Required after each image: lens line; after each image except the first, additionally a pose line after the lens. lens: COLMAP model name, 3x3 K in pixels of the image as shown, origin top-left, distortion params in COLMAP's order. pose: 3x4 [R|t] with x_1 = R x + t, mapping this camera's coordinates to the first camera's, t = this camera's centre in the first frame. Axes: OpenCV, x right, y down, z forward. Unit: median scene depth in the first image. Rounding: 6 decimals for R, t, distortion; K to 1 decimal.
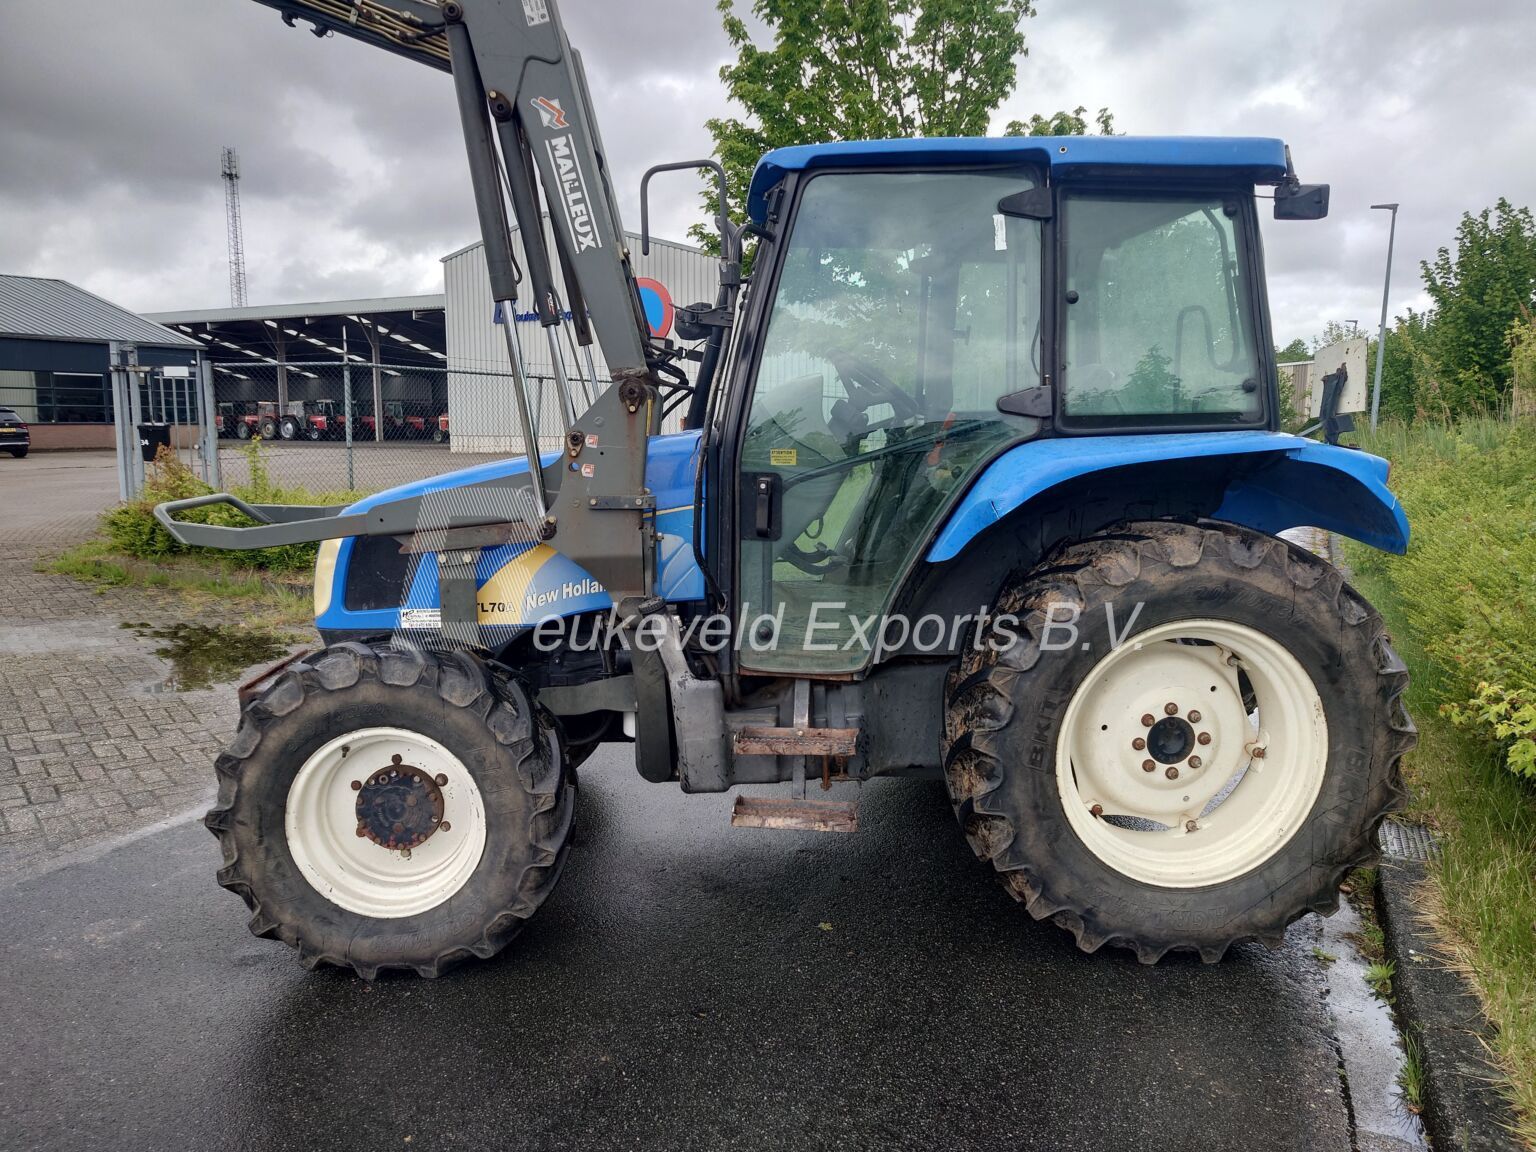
lens RADIAL K [[1092.3, 0, 738.6], [0, 1092.3, 569.4], [0, 0, 1]] dist [-0.000653, -0.001759]
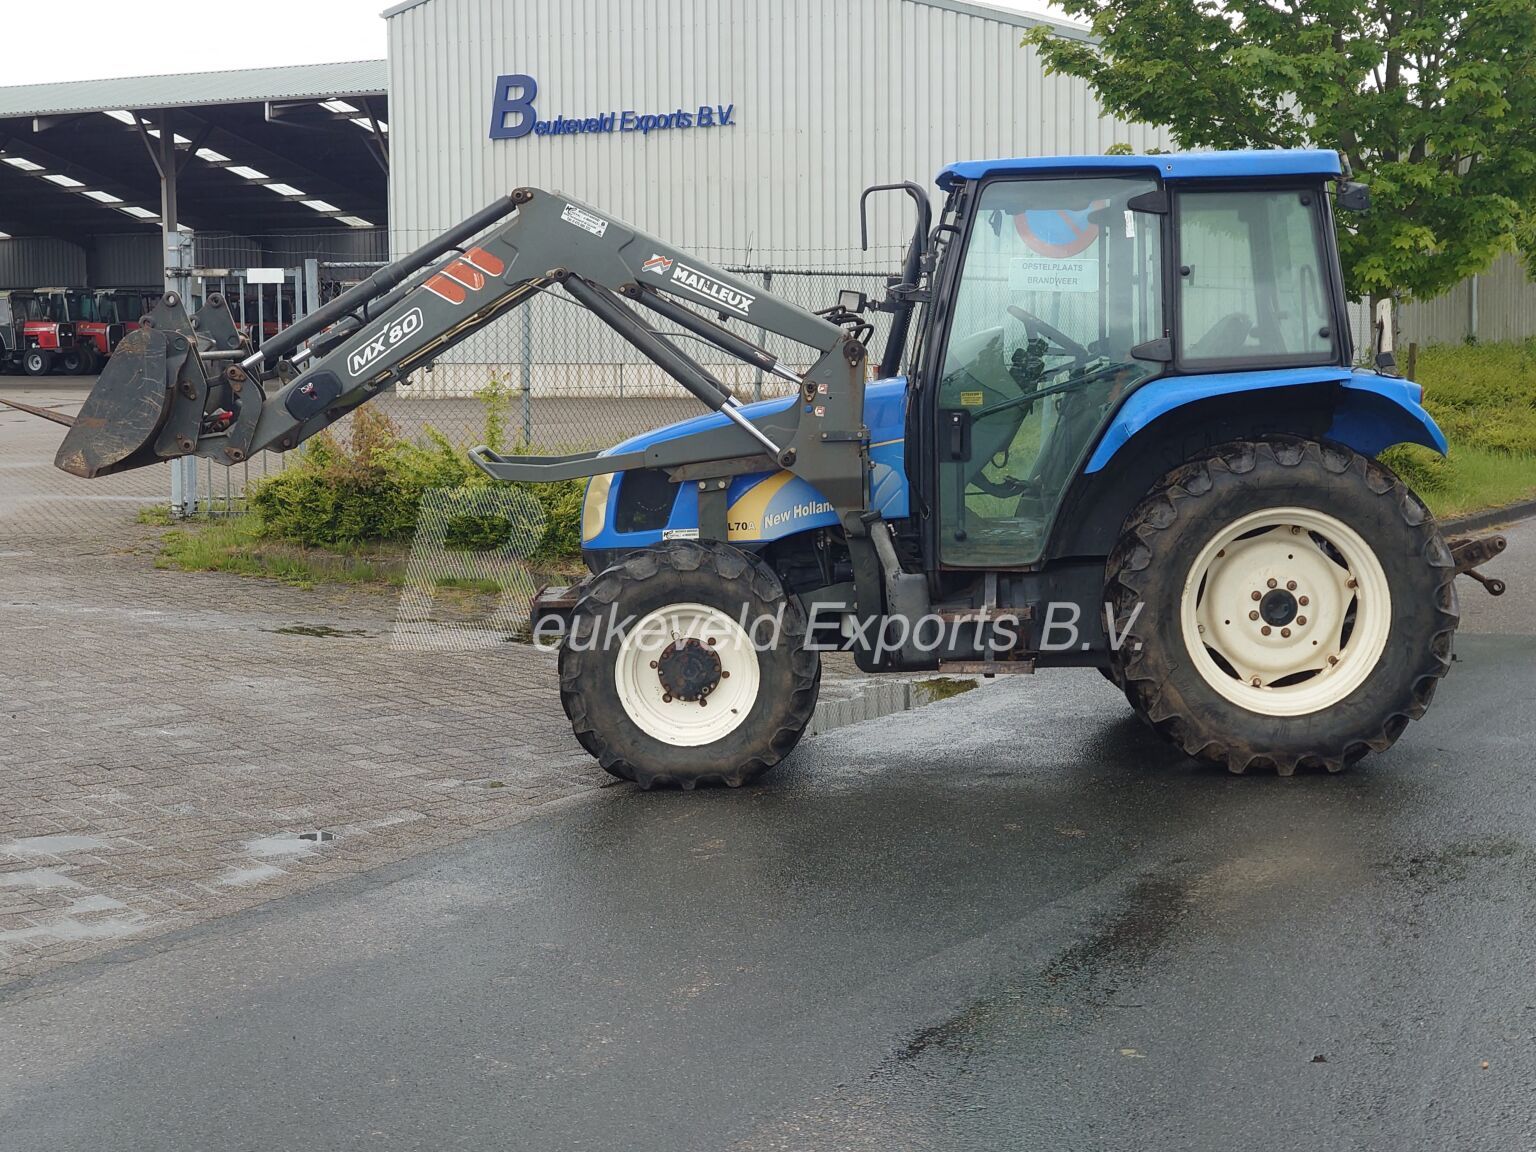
lens RADIAL K [[2532.1, 0, 768.0], [0, 2532.1, 576.0], [0, 0, 1]] dist [0.021096, 0.085381]
pose [[0.998563, -0.024334, -0.047753, -0.062820], [0.022113, 0.998673, -0.046508, 0.250456], [0.048821, 0.045385, 0.997776, -2.055170]]
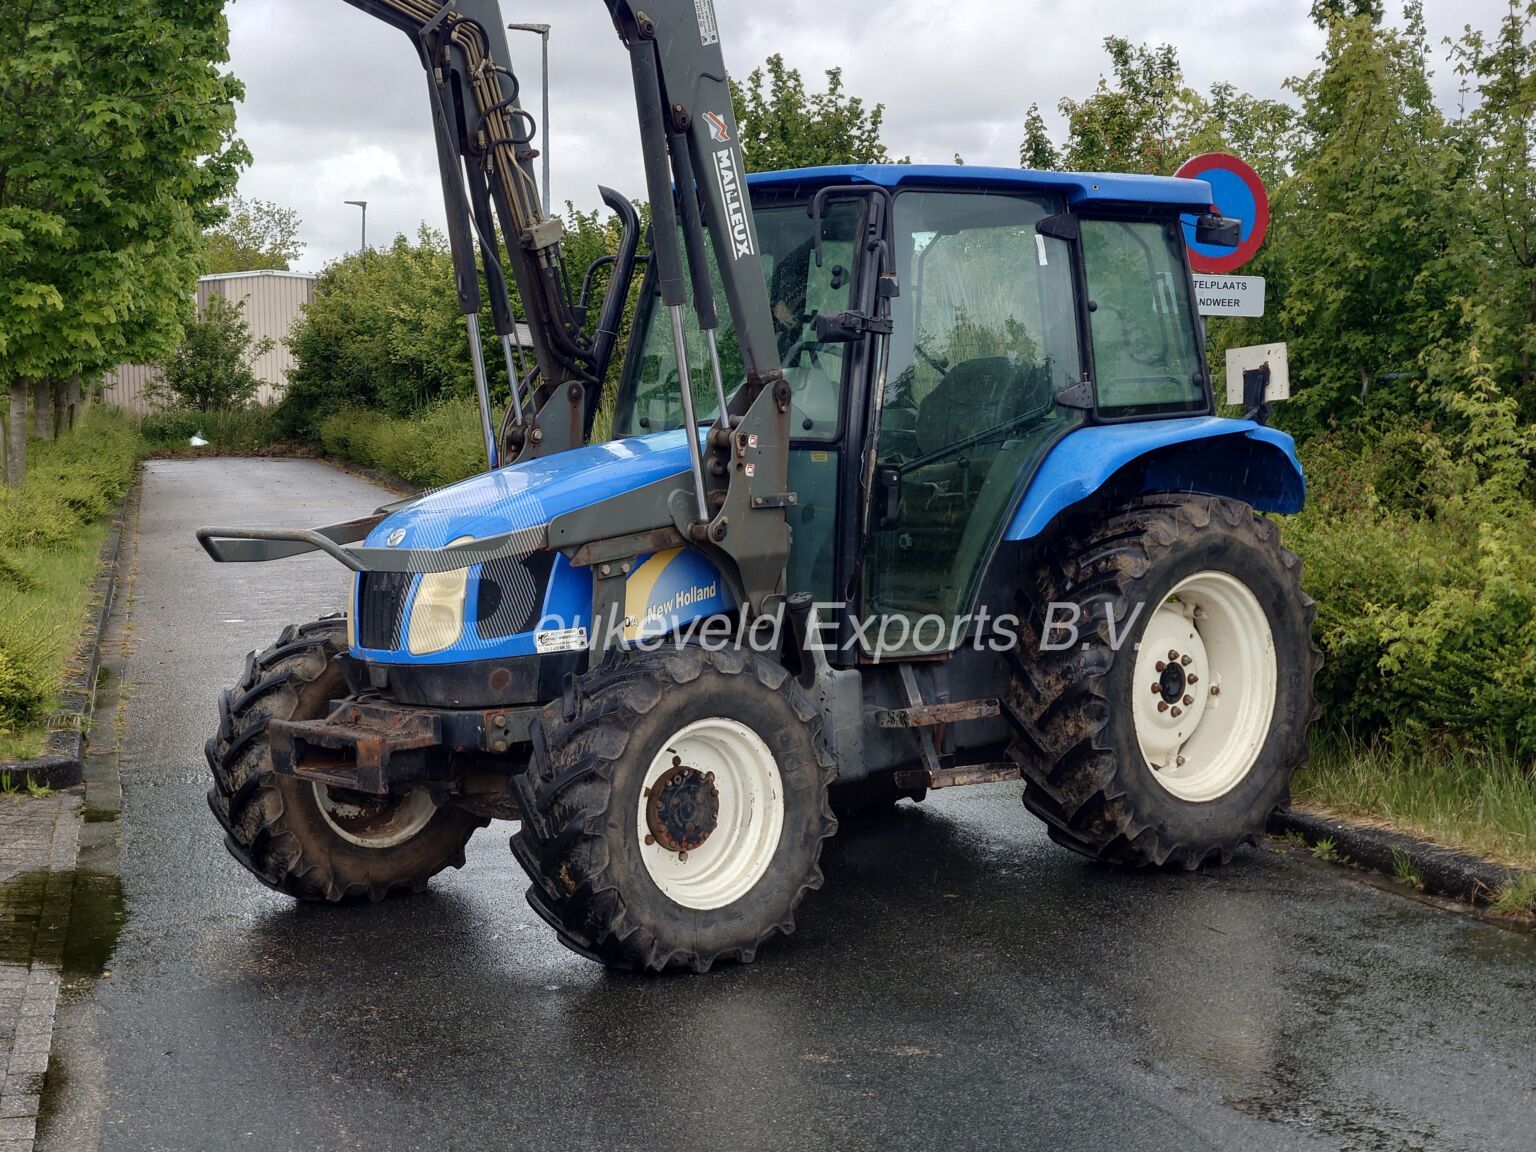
lens RADIAL K [[2532.1, 0, 768.0], [0, 2532.1, 576.0], [0, 0, 1]] dist [0.021096, 0.085381]
pose [[0.776745, -0.062746, 0.626682, -1.656212], [0.103301, 0.994242, -0.028489, 0.078036], [-0.621286, 0.086866, 0.778754, -0.857882]]
